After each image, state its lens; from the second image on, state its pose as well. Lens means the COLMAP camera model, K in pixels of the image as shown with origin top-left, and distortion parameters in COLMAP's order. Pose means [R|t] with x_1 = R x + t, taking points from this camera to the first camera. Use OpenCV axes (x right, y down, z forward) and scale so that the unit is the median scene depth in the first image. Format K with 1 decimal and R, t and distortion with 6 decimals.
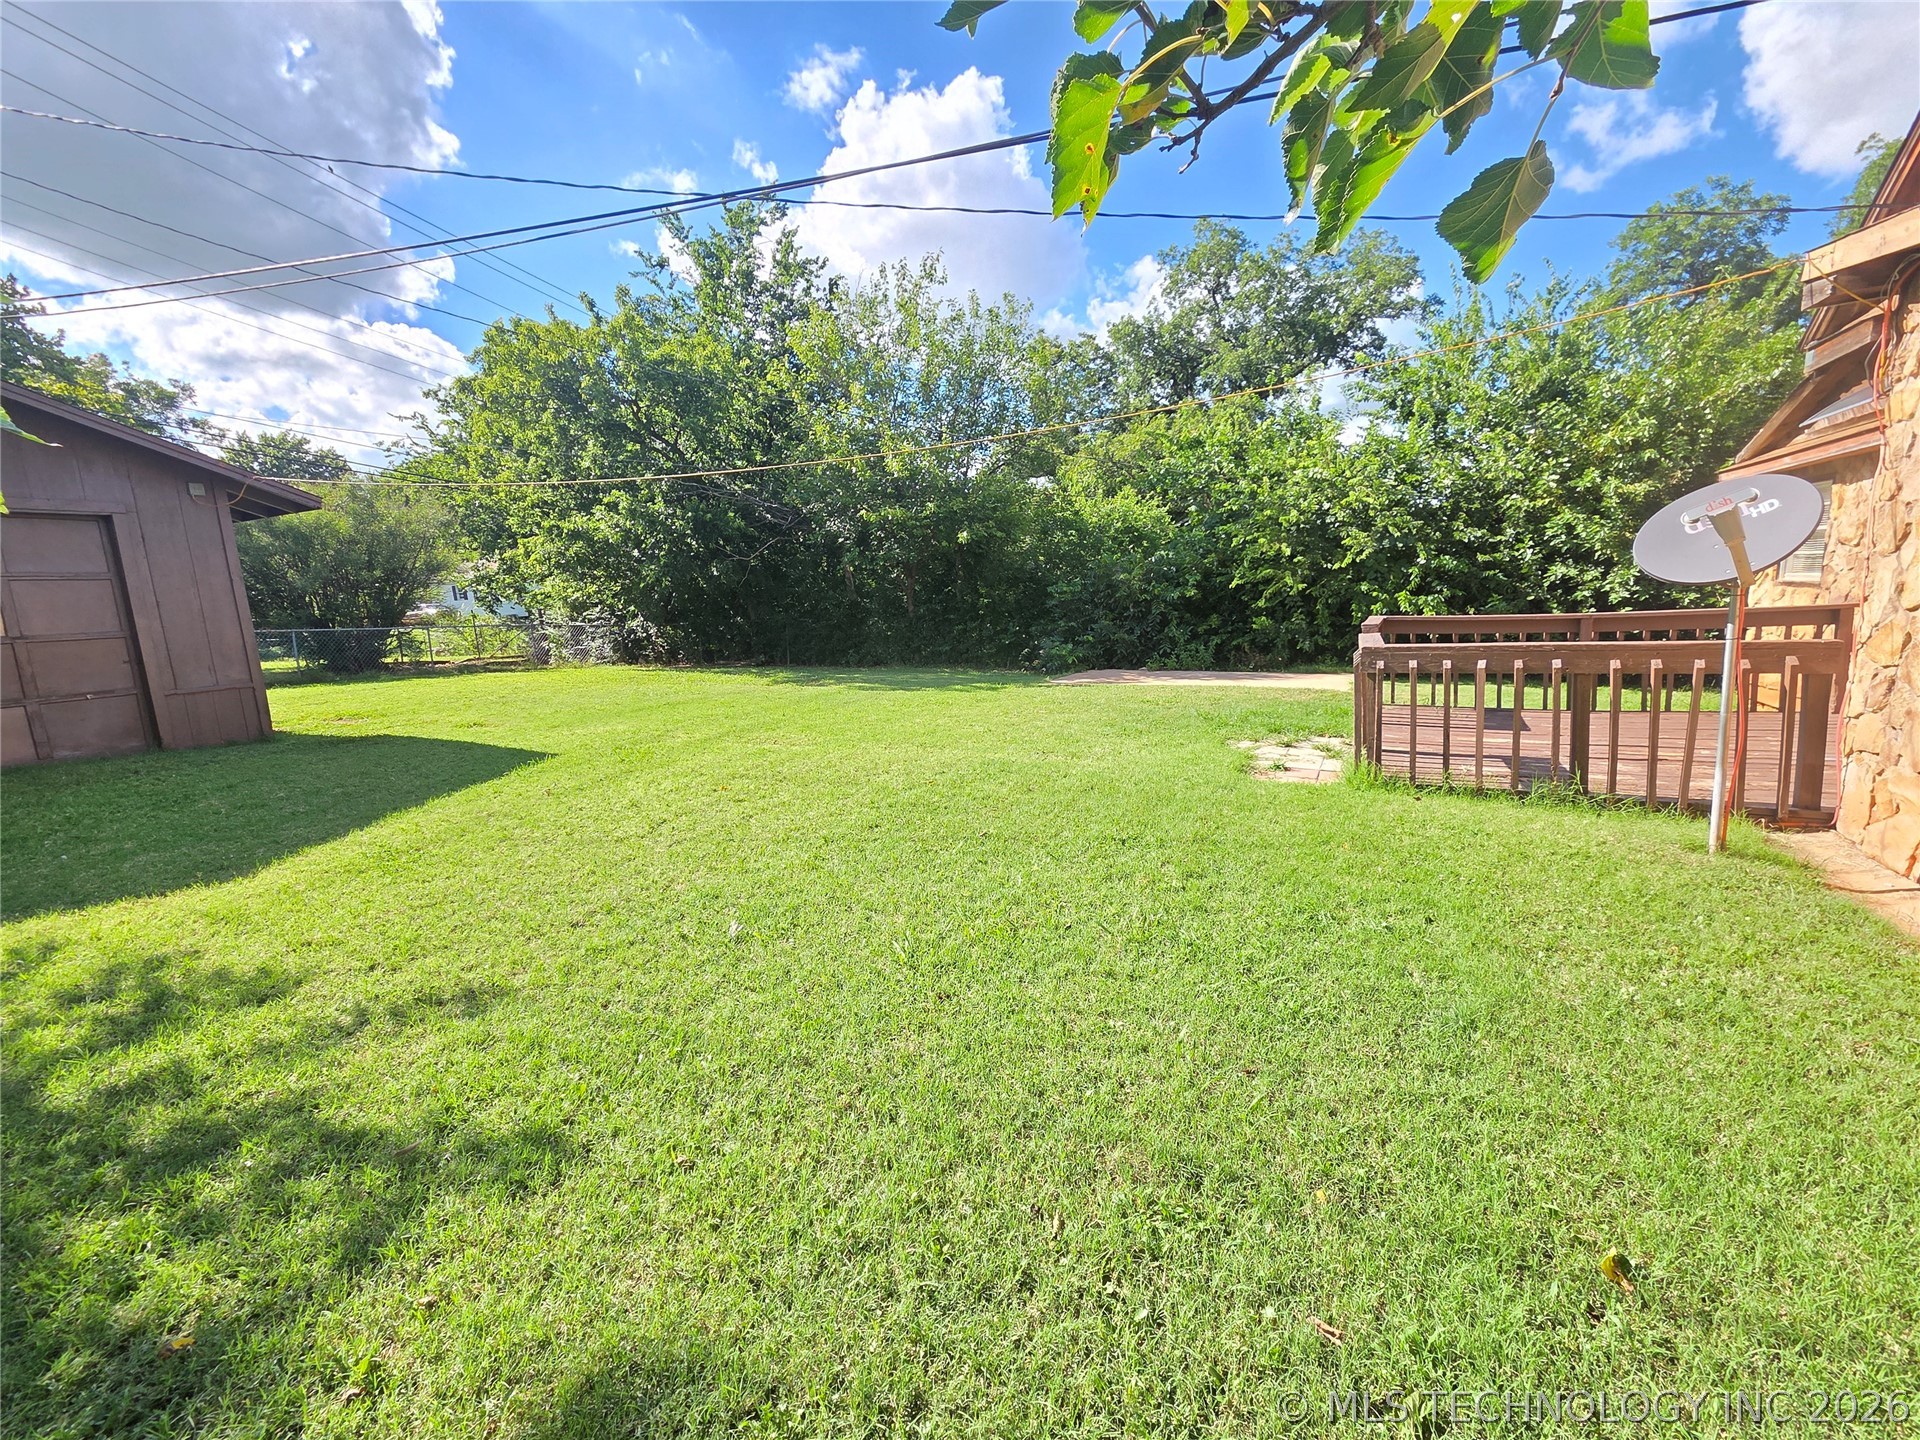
lens RADIAL K [[769.7, 0, 960.0], [0, 769.7, 720.0], [0, 0, 1]] dist [0.000498, 0.000063]
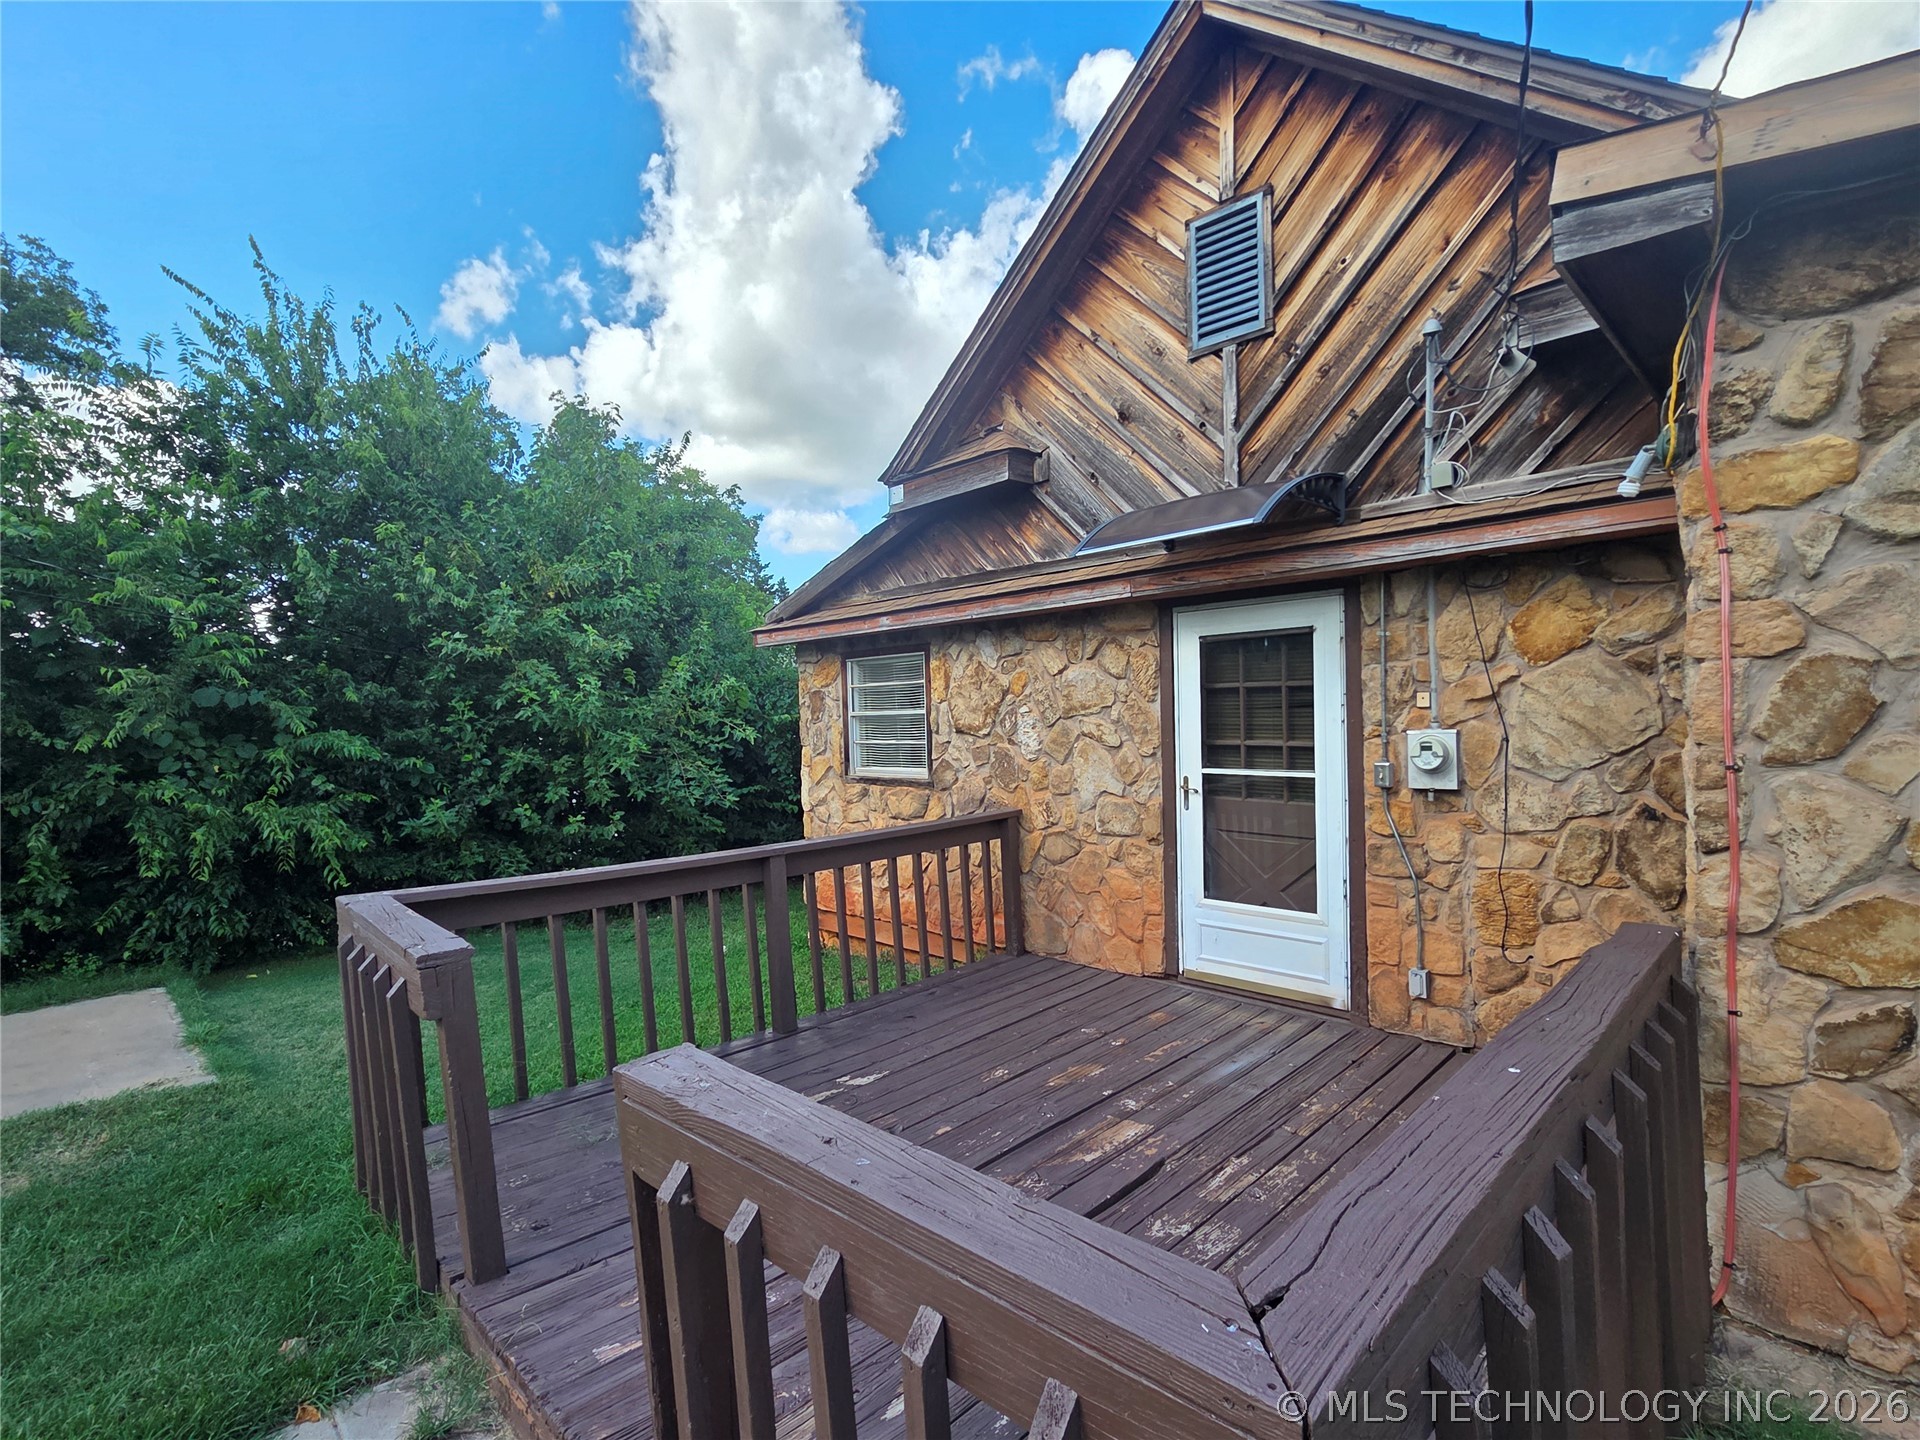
lens RADIAL K [[901.6, 0, 960.0], [0, 901.6, 720.0], [0, 0, 1]] dist [-0.000191, -0.004180]
pose [[0.272039, 0.044287, 0.961267, 0.151014], [0.169502, 0.981116, -0.093171, -0.088548], [-0.947240, 0.188283, 0.259395, 0.431250]]
